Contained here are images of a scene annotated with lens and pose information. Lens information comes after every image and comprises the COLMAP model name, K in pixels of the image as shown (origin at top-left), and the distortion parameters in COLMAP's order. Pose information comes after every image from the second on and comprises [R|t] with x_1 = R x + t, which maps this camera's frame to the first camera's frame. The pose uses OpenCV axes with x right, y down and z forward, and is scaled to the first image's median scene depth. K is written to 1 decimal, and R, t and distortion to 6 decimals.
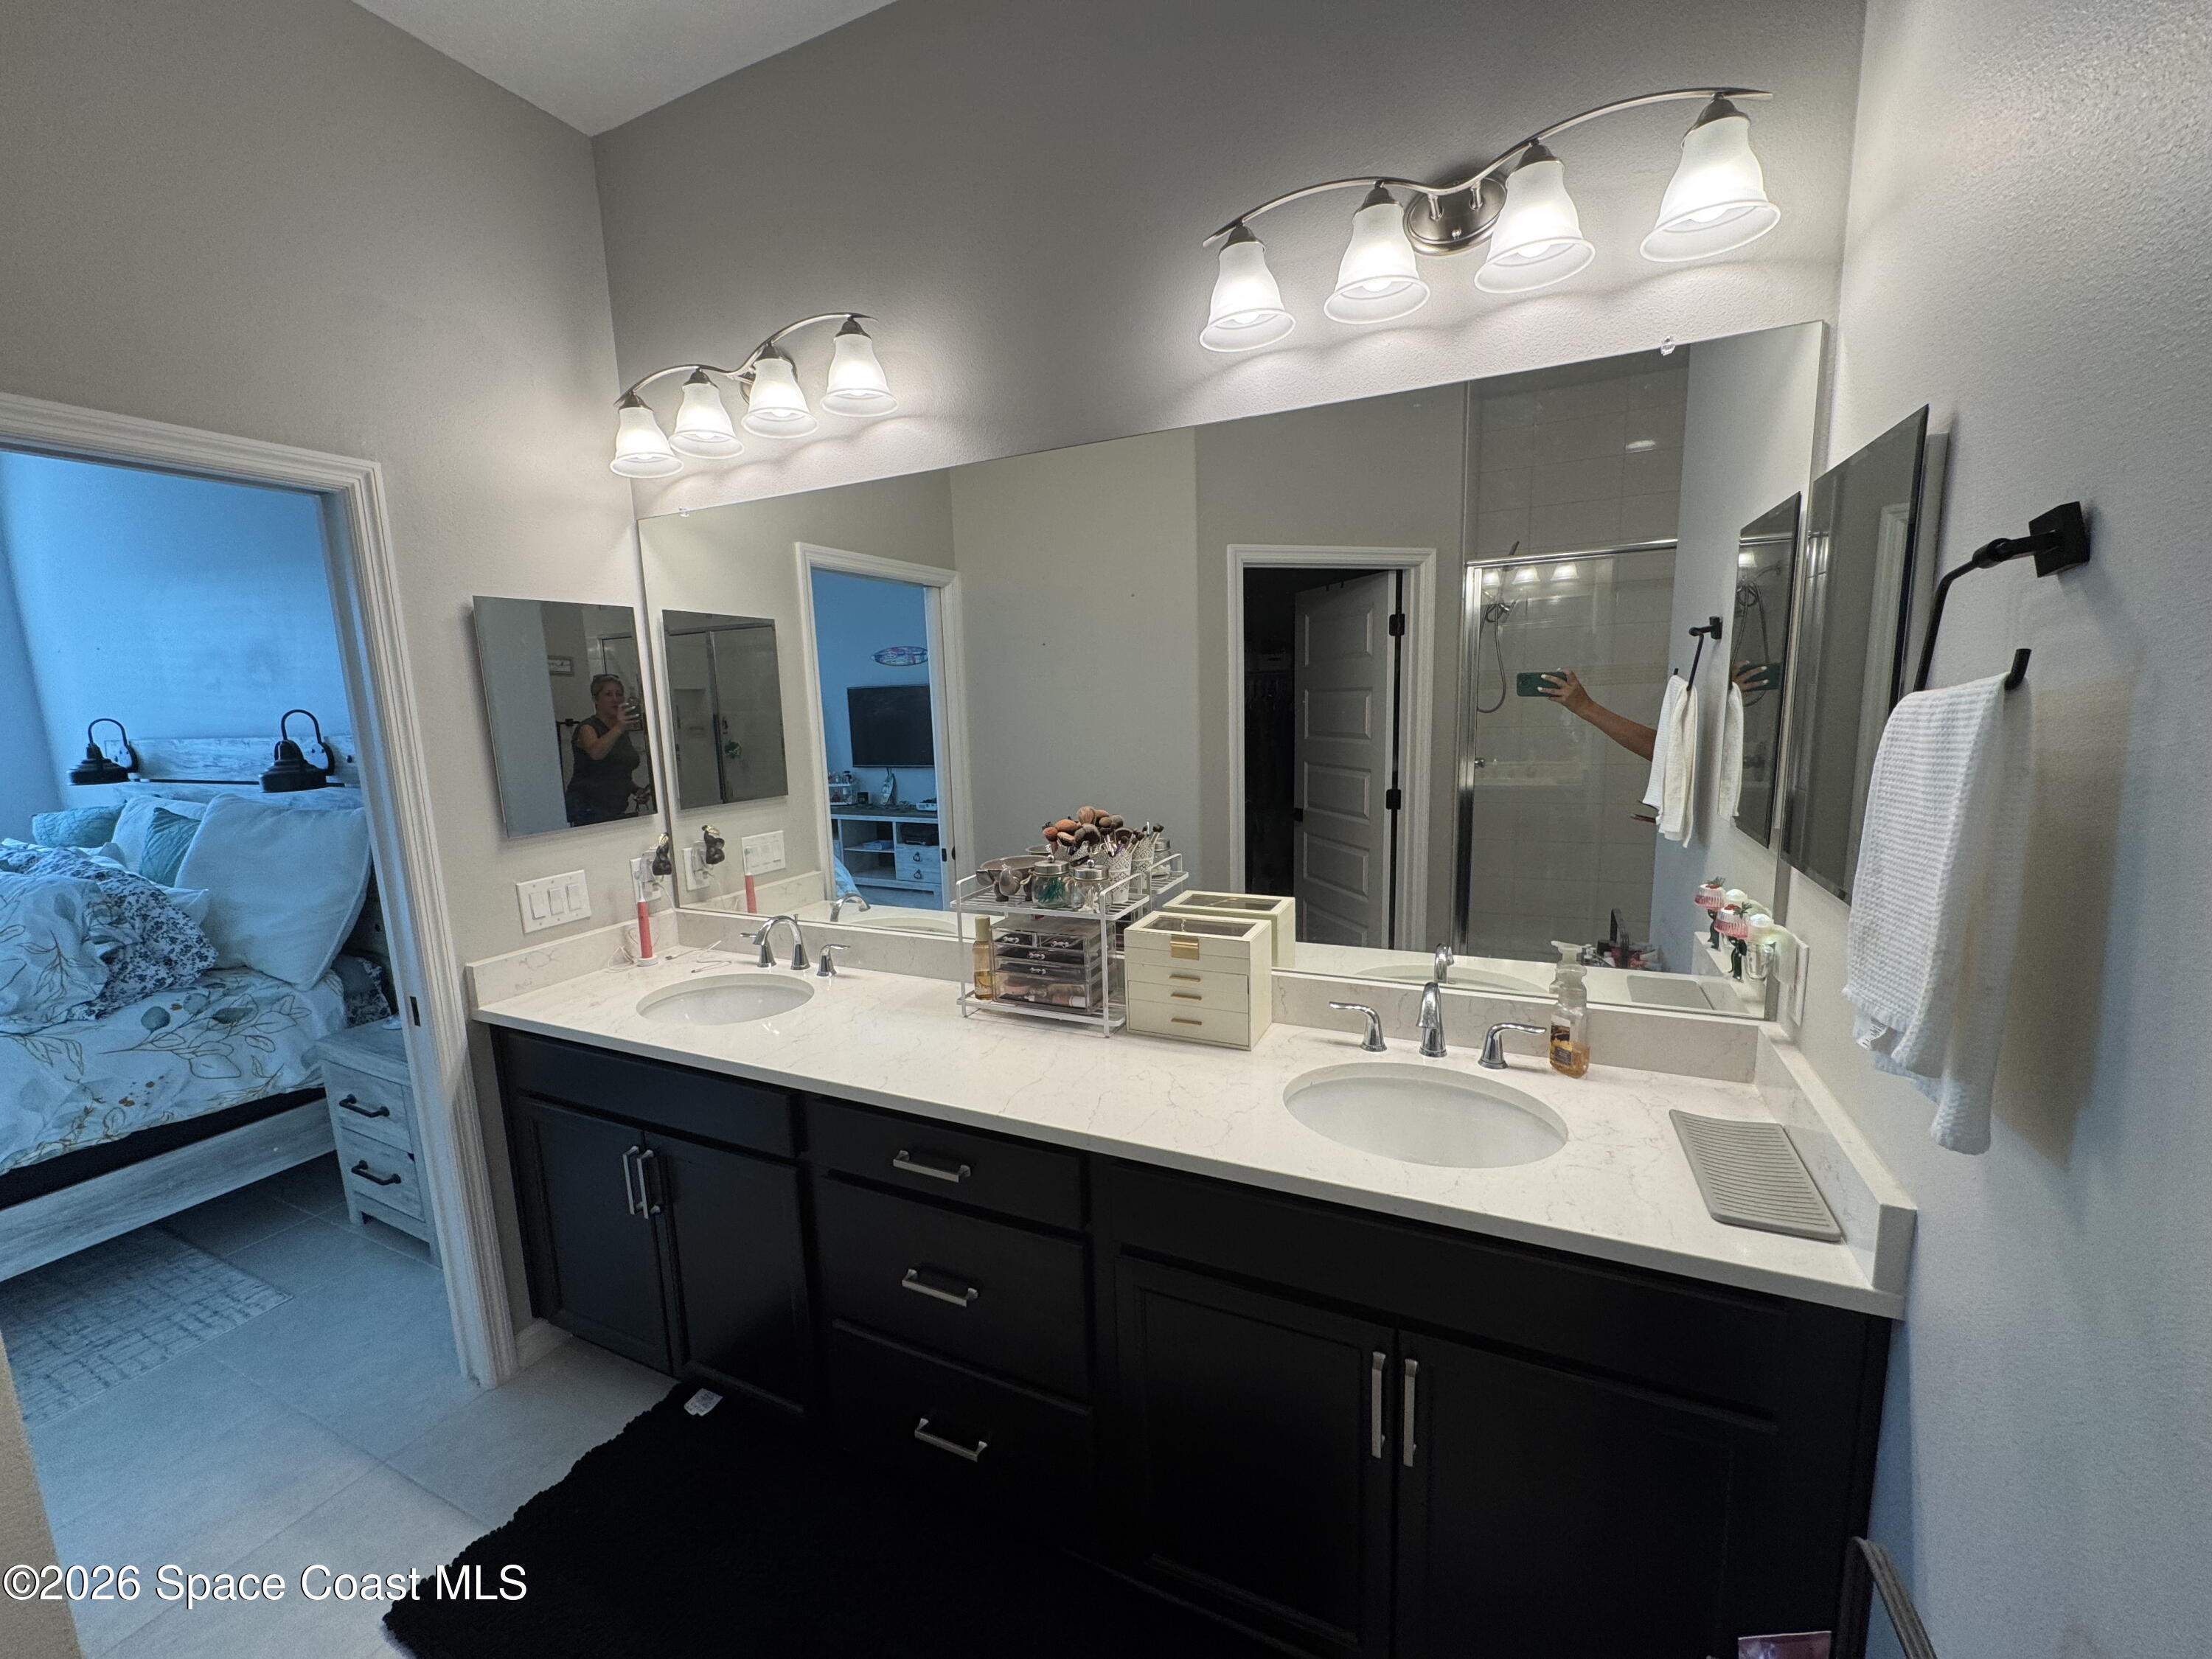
lens RADIAL K [[882.5, 0, 1107.7], [0, 882.5, 828.0], [0, 0, 1]] dist [-0.008883, 0.003663]
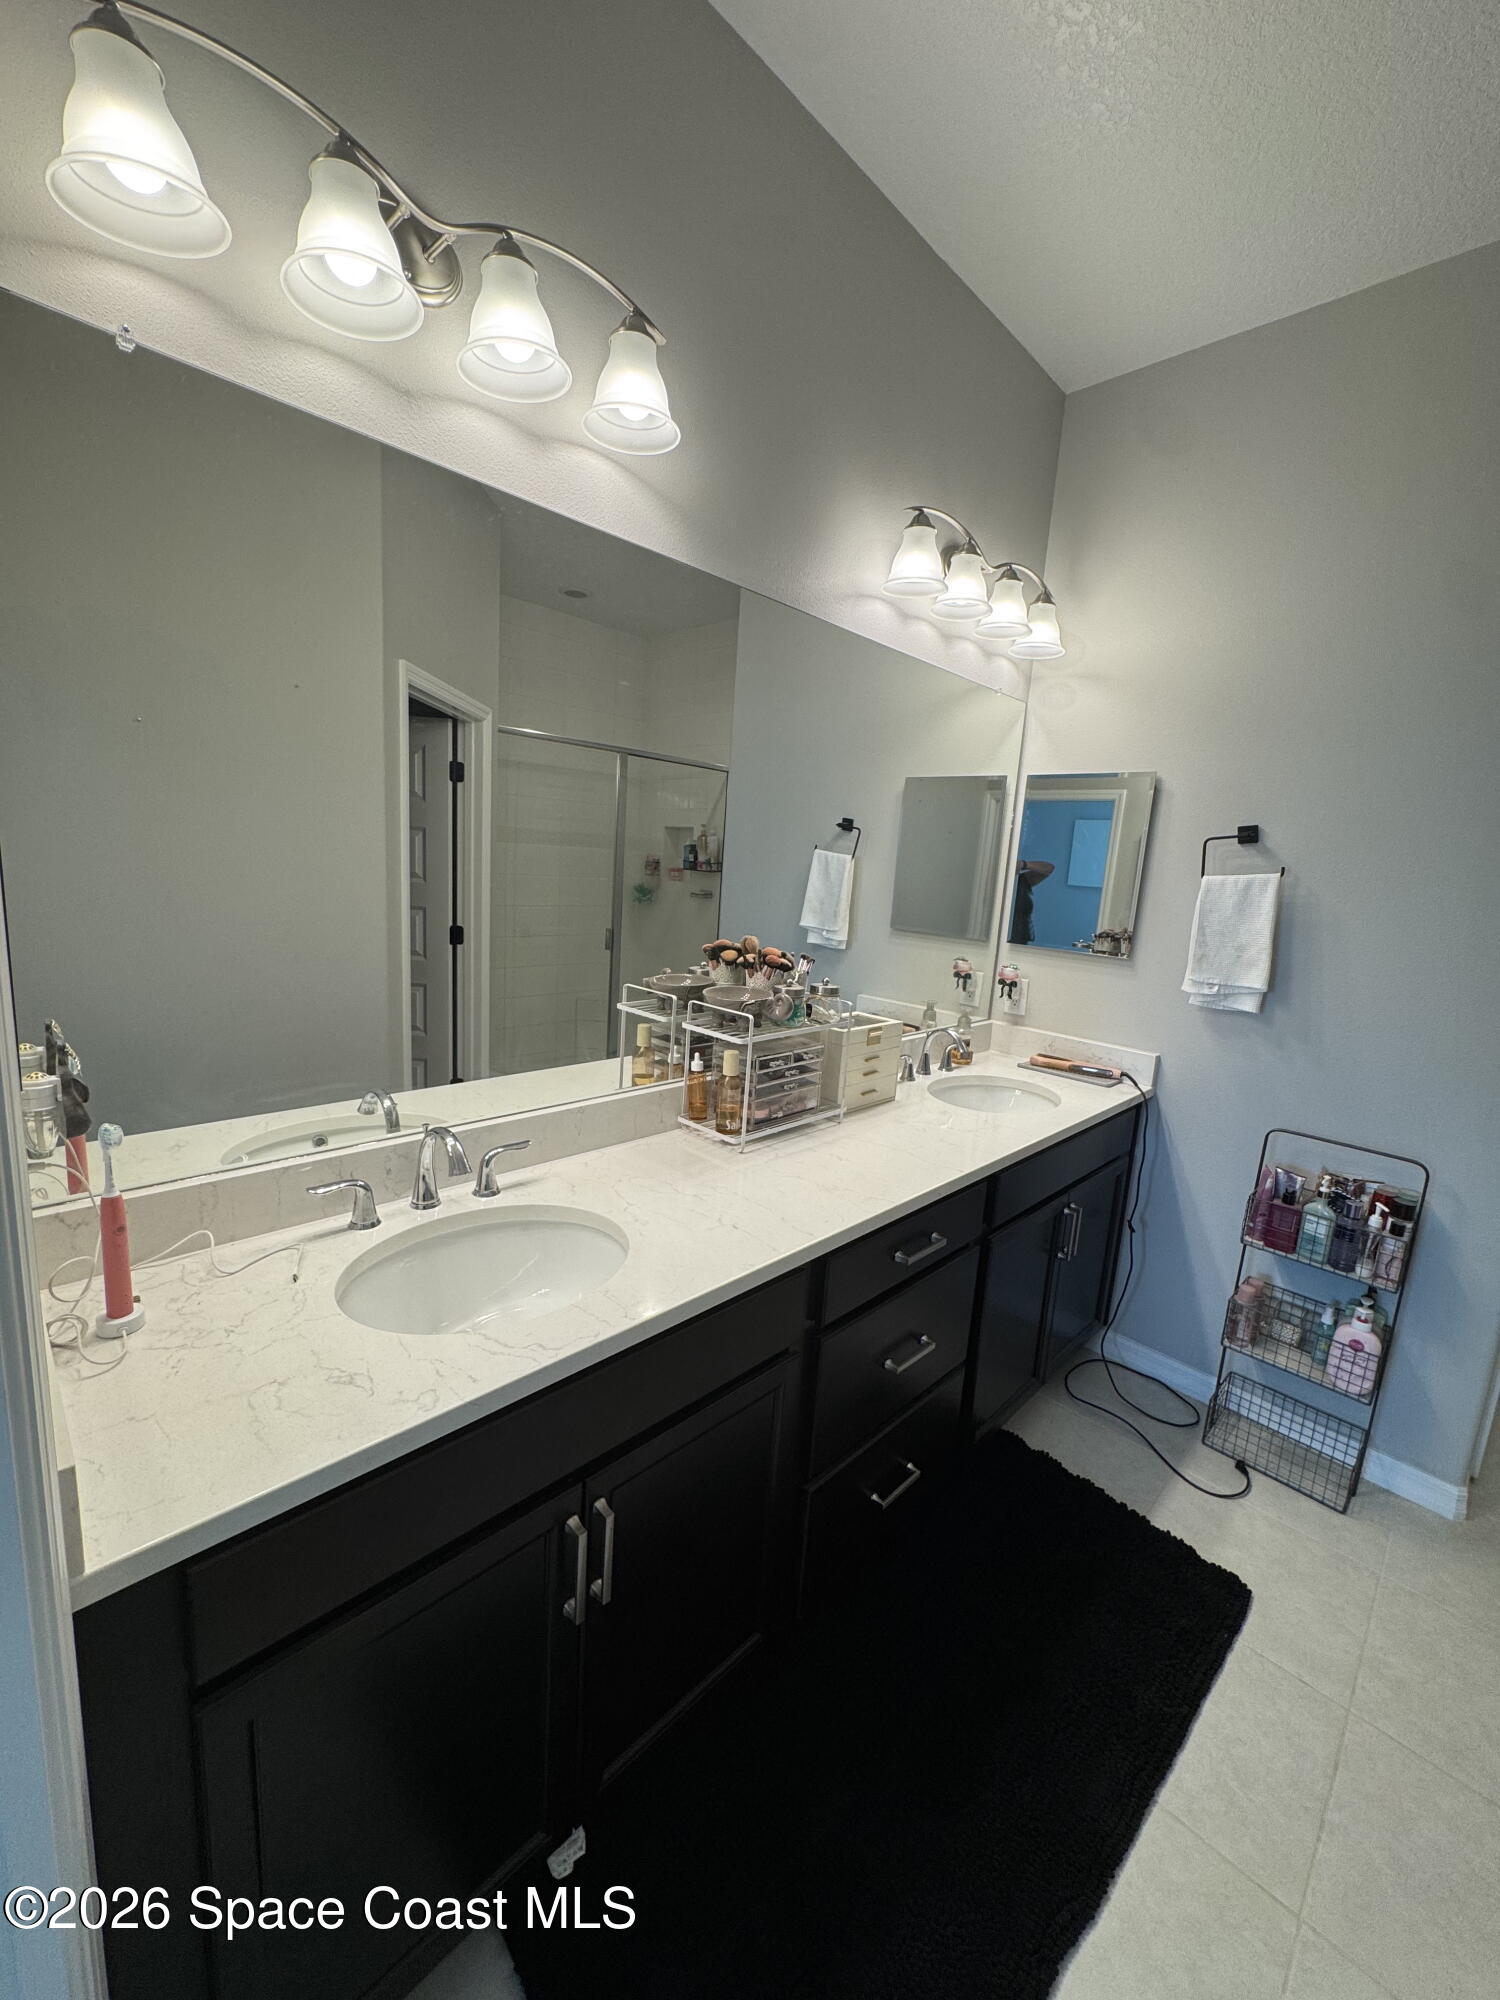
lens RADIAL K [[798.0, 0, 750.0], [0, 798.0, 1000.0], [0, 0, 1]] dist [-0.008883, 0.003663]
pose [[0.331544, -0.111108, 0.936874, -1.015918], [0.069956, 0.993202, 0.093032, -0.040298], [-0.940843, 0.034696, 0.337063, 0.715180]]
